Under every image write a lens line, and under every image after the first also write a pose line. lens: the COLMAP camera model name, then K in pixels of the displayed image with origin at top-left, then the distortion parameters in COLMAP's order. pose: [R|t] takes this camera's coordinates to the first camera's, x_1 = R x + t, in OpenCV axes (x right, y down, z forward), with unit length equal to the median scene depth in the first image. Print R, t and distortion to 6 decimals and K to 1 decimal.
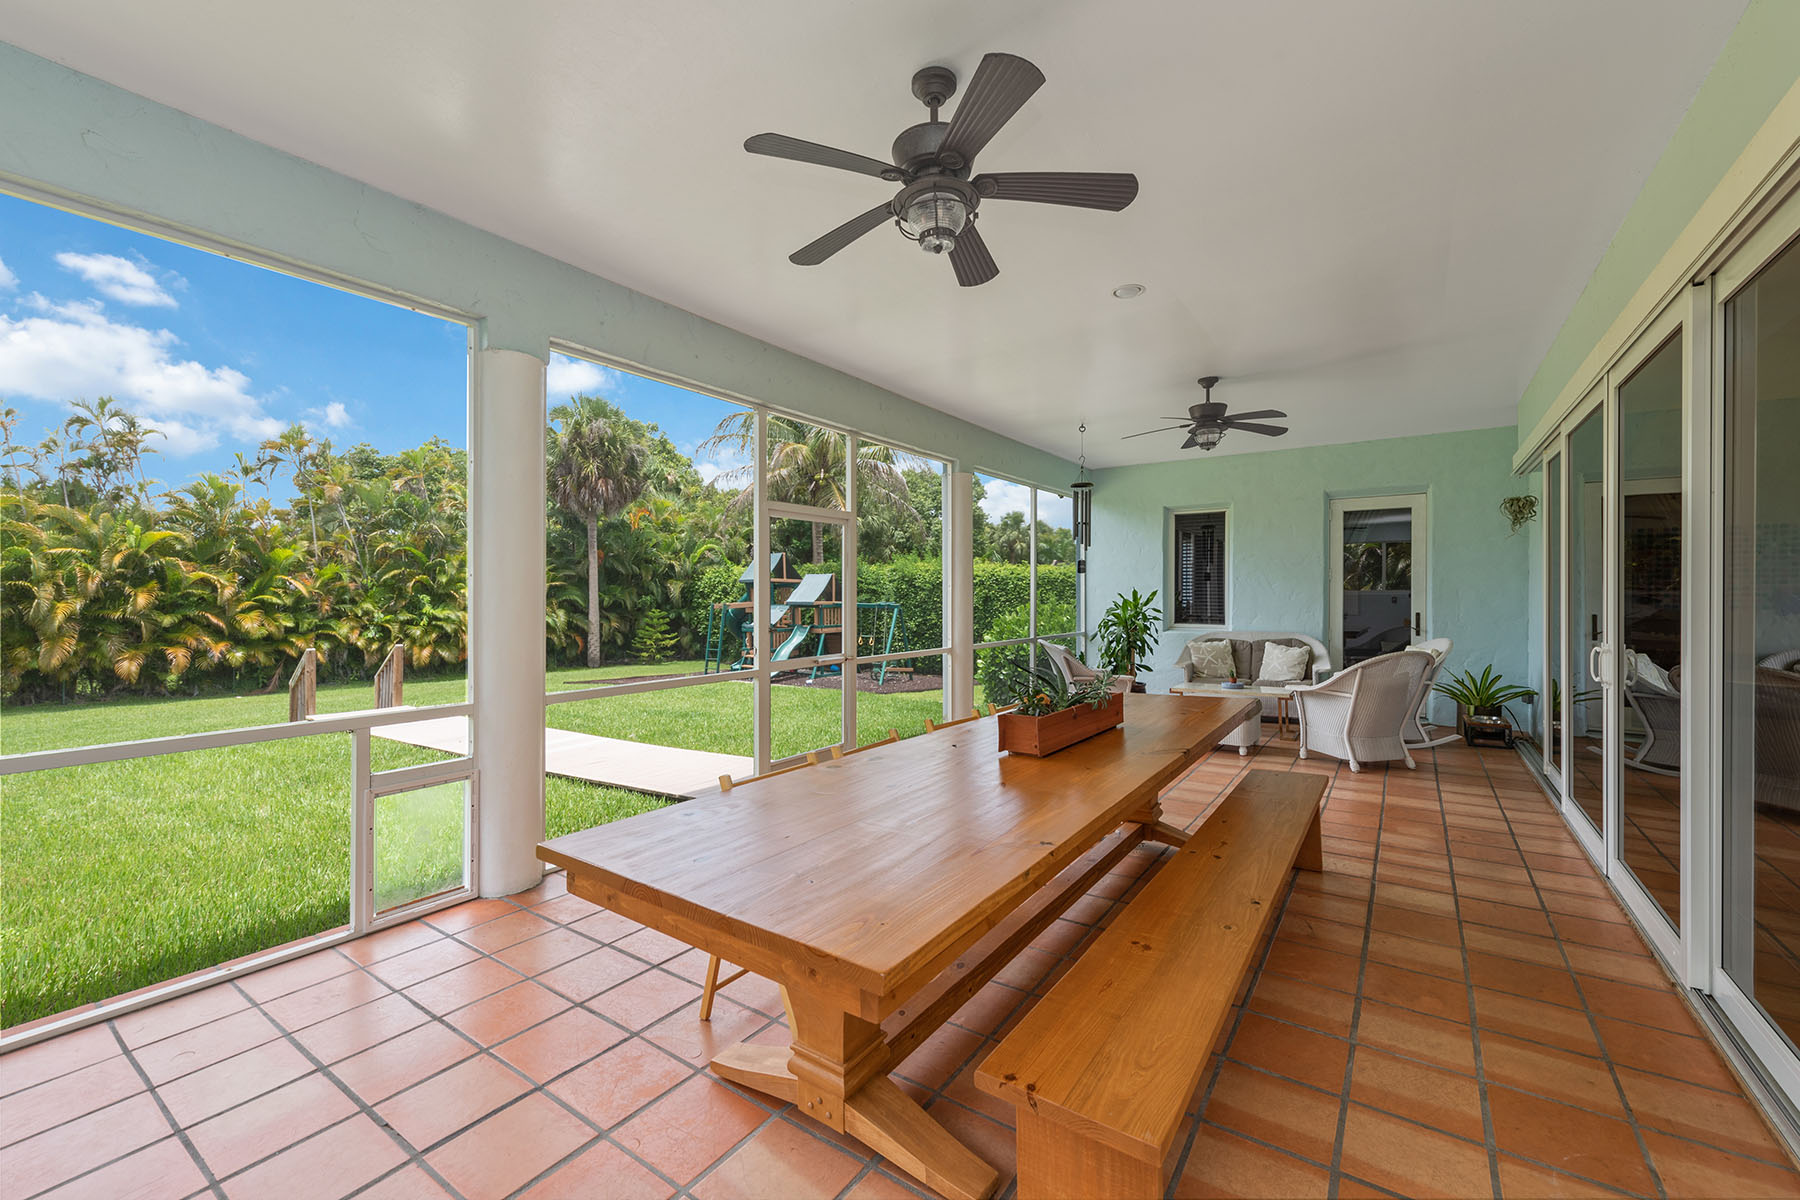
lens RADIAL K [[719.7, 0, 891.1], [0, 719.7, 598.6], [0, 0, 1]] dist [0.005486, -0.000359]
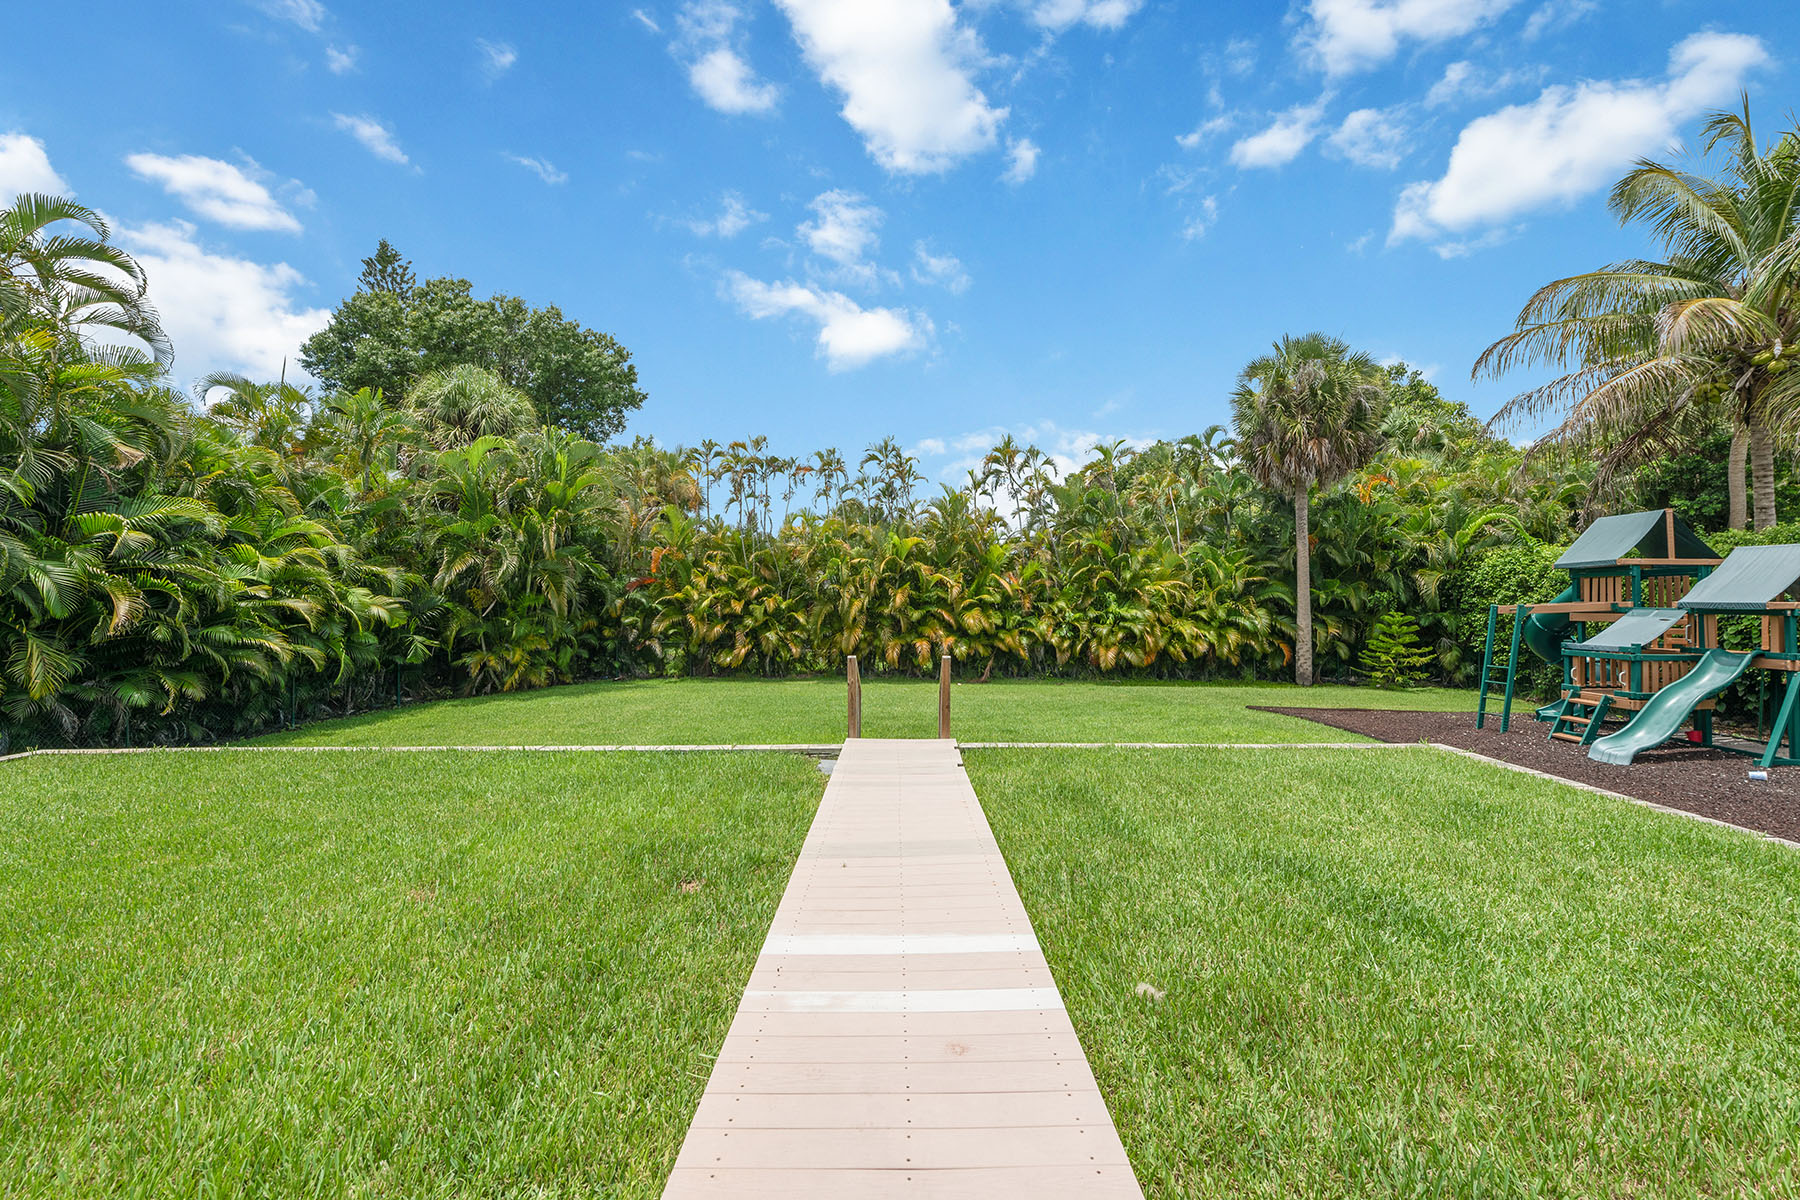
lens RADIAL K [[706.6, 0, 904.8], [0, 706.6, 596.7], [0, 0, 1]] dist [0.005337, -0.000273]
pose [[0.585632, -0.000604, -0.810577, -0.057589], [-0.000870, 0.999999, -0.001374, 0.001513], [0.810577, 0.001509, 0.585630, 0.256200]]
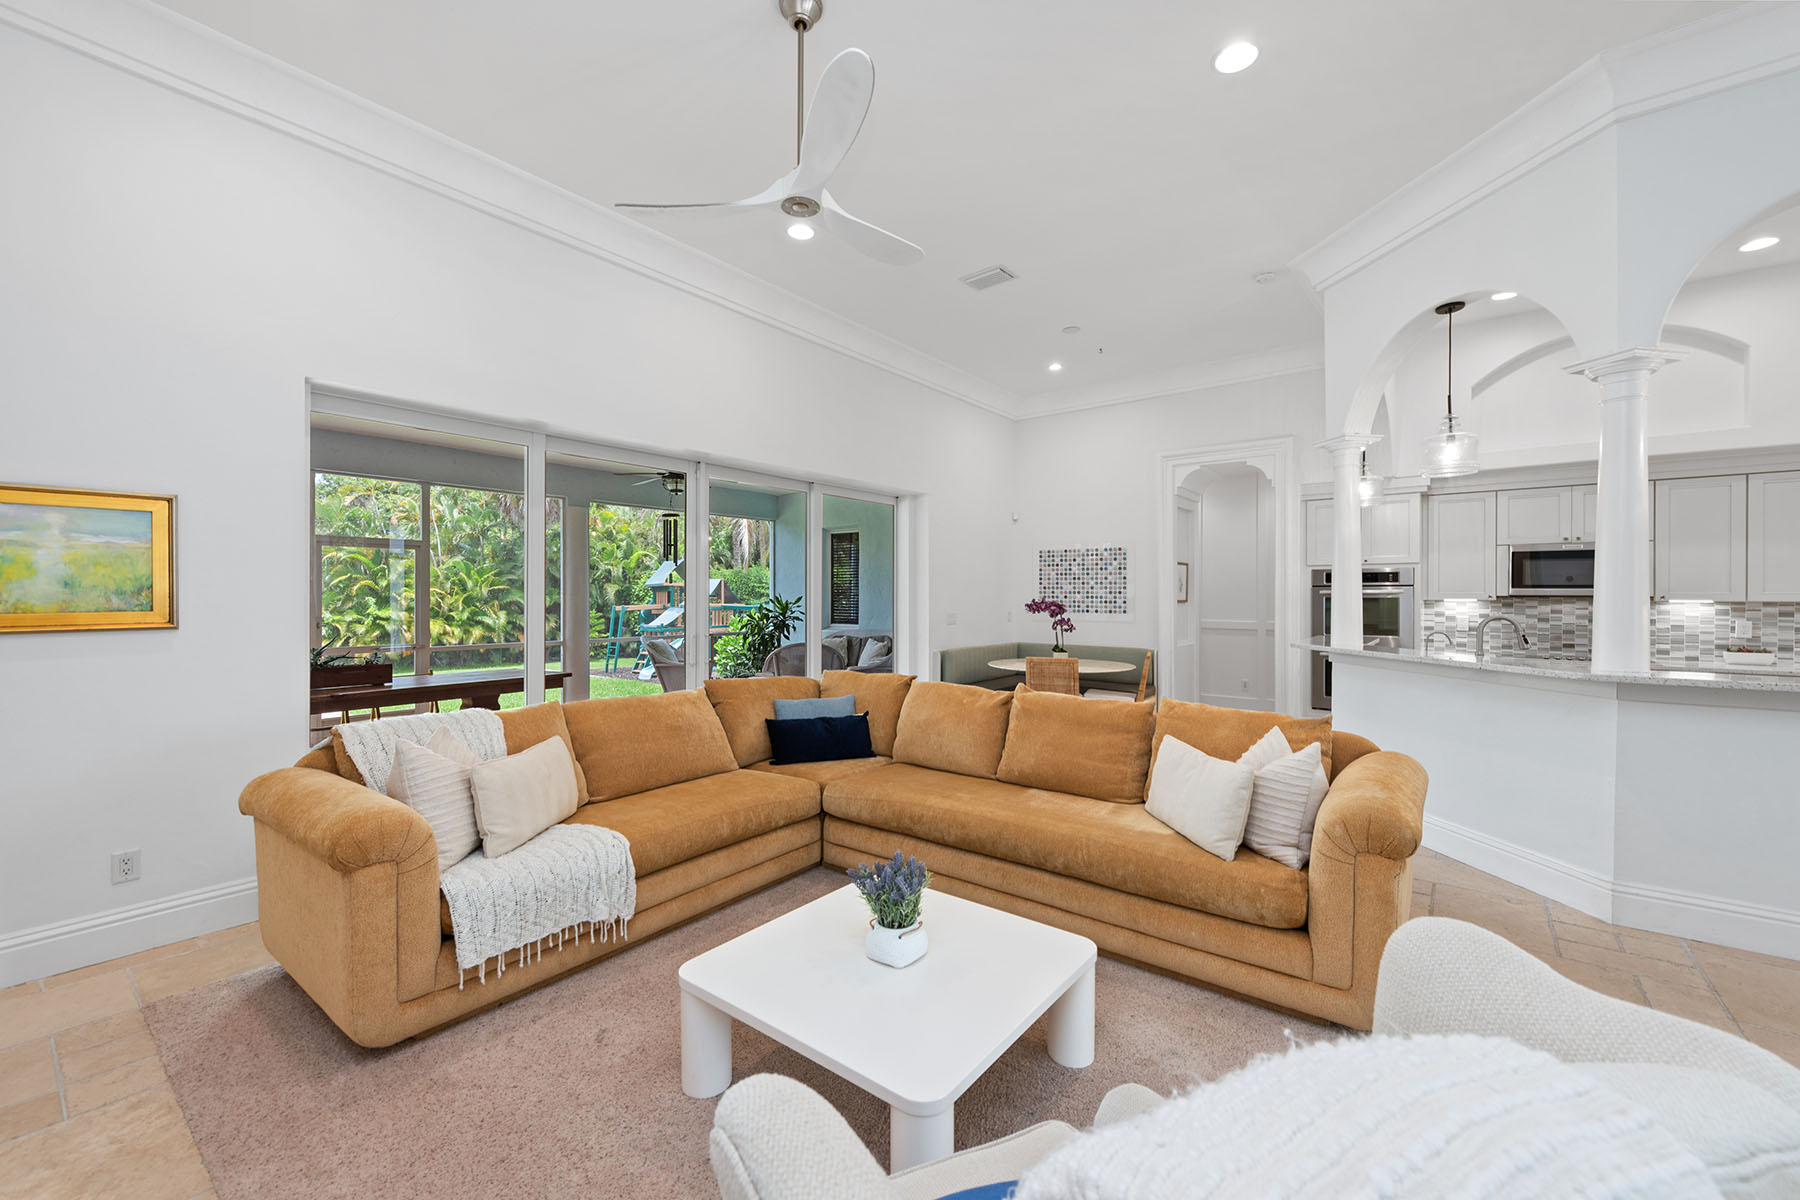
lens RADIAL K [[719.7, 0, 903.6], [0, 719.7, 592.2], [0, 0, 1]] dist [0.005486, -0.000359]
pose [[0.999037, -0.000618, -0.043881, 0.251120], [0.000176, 0.999949, -0.010084, -0.002690], [0.043885, 0.010066, 0.998986, -0.095414]]
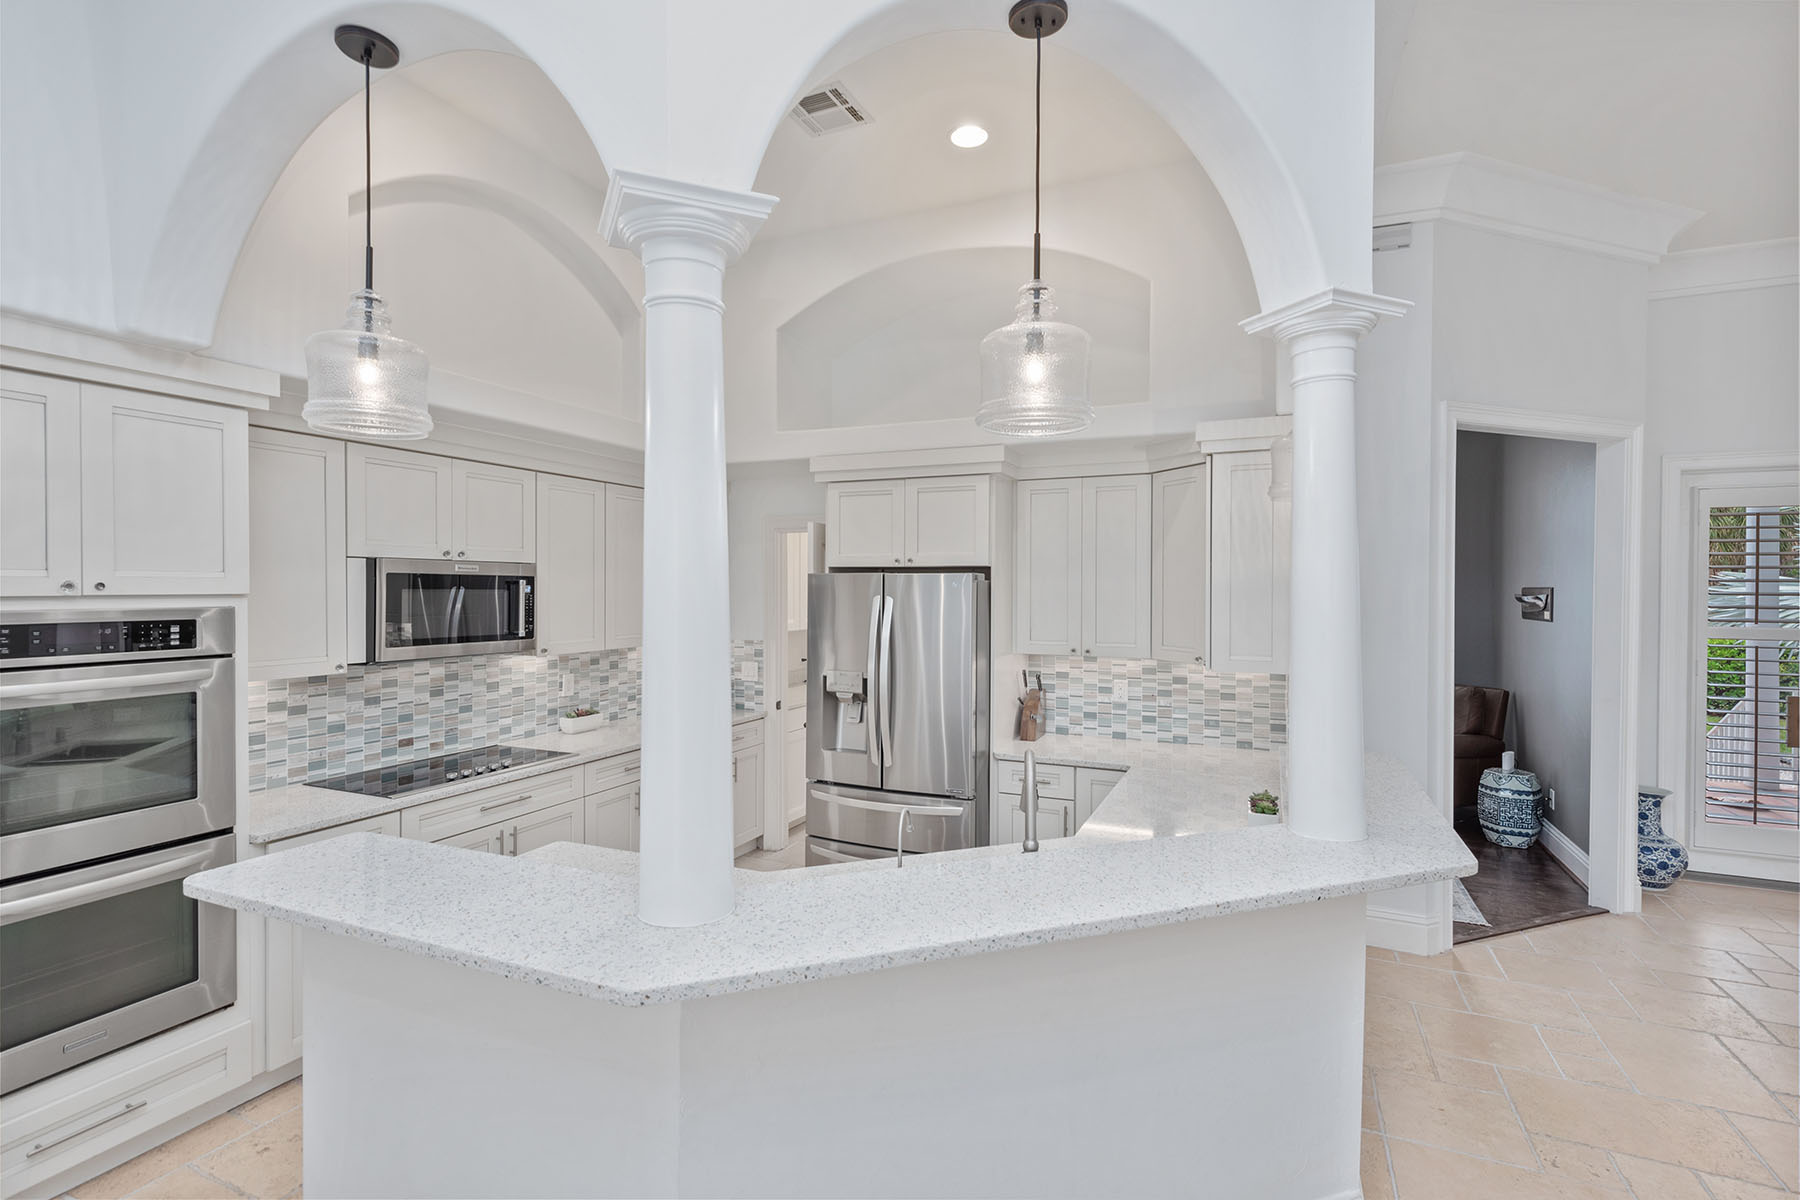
lens RADIAL K [[850.7, 0, 909.5], [0, 850.7, 596.7], [0, 0, 1]] dist [0.014853, -0.003588]
pose [[-0.187348, -0.014933, 0.982180, 0.297434], [0.001387, 0.999879, 0.015467, -0.018960], [-0.982293, 0.004260, -0.187305, 0.127998]]
